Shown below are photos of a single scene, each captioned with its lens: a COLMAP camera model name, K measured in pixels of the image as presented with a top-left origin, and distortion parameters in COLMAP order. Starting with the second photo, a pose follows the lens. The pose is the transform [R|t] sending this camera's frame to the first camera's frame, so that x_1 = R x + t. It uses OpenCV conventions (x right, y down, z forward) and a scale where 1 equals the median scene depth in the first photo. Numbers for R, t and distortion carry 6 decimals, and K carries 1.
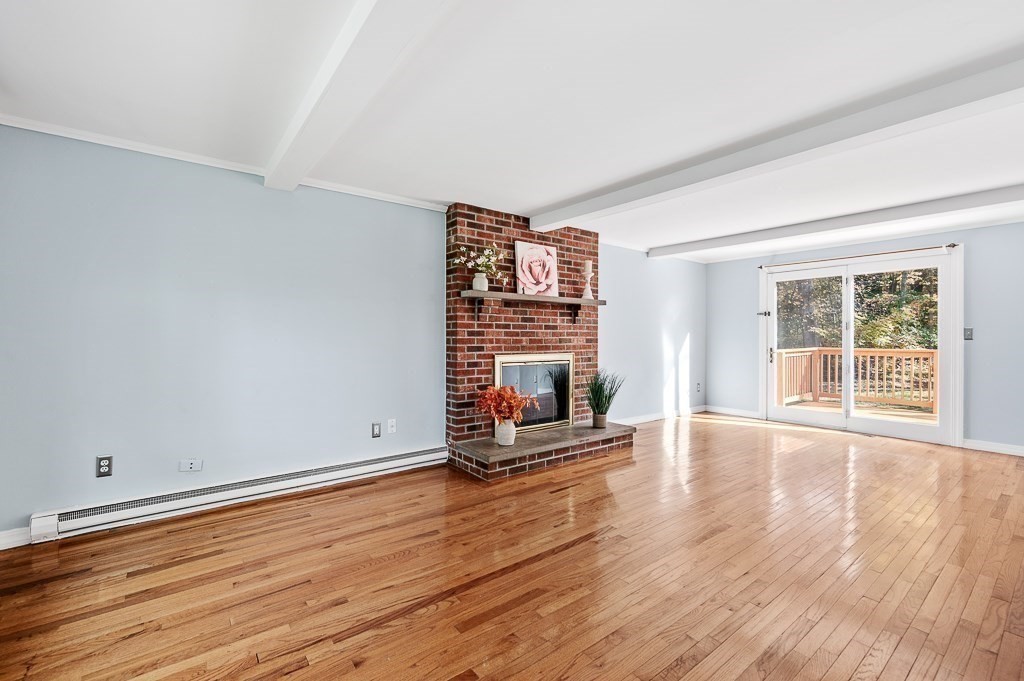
lens RADIAL K [[433.1, 0, 509.2], [0, 433.1, 339.0], [0, 0, 1]] dist [0.002954, -0.000652]
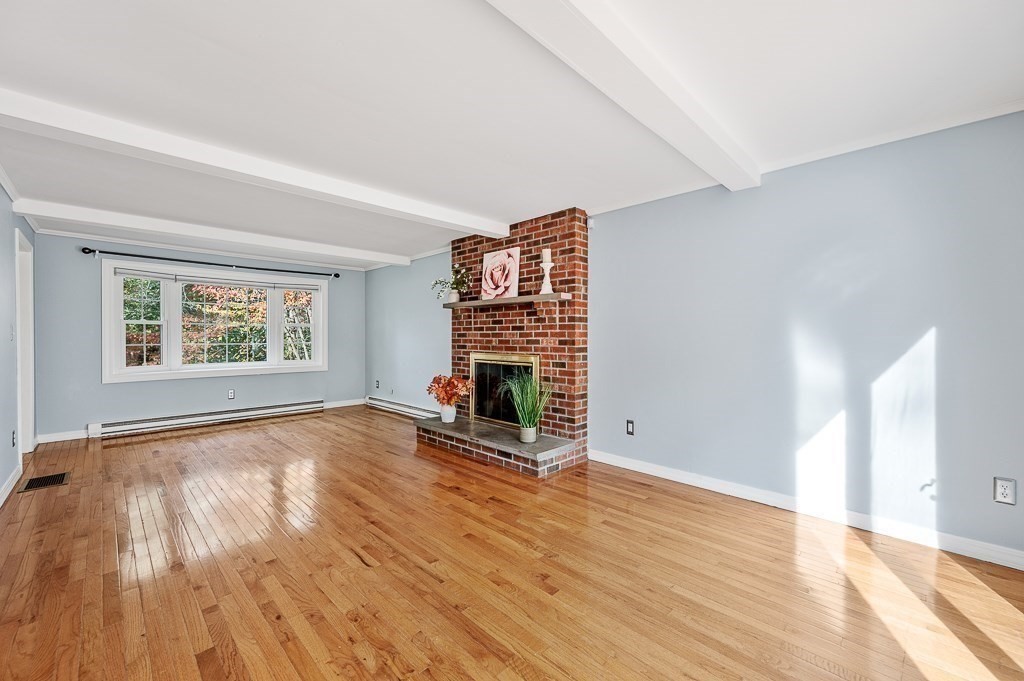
lens RADIAL K [[404.5, 0, 509.5], [0, 404.5, 335.5], [0, 0, 1]] dist [-0.000692, 0.000032]
pose [[0.138495, -0.000043, -0.990363, 1.043076], [0.001566, 0.999999, 0.000176, -0.010824], [0.990362, -0.001576, 0.138494, 0.879897]]
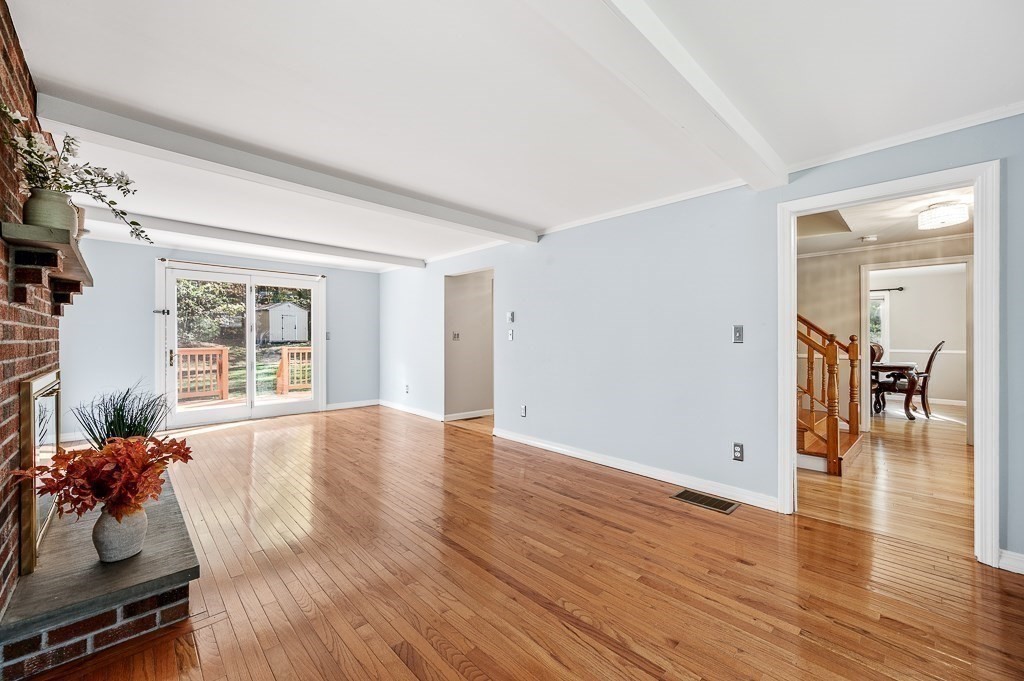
lens RADIAL K [[404.5, 0, 513.6], [0, 404.5, 340.1], [0, 0, 1]] dist [-0.000692, 0.000032]
pose [[-0.114492, -0.006646, 0.993402, -0.442228], [0.003183, 0.999970, 0.007057, -0.005368], [-0.993419, 0.003970, -0.114467, 0.513606]]
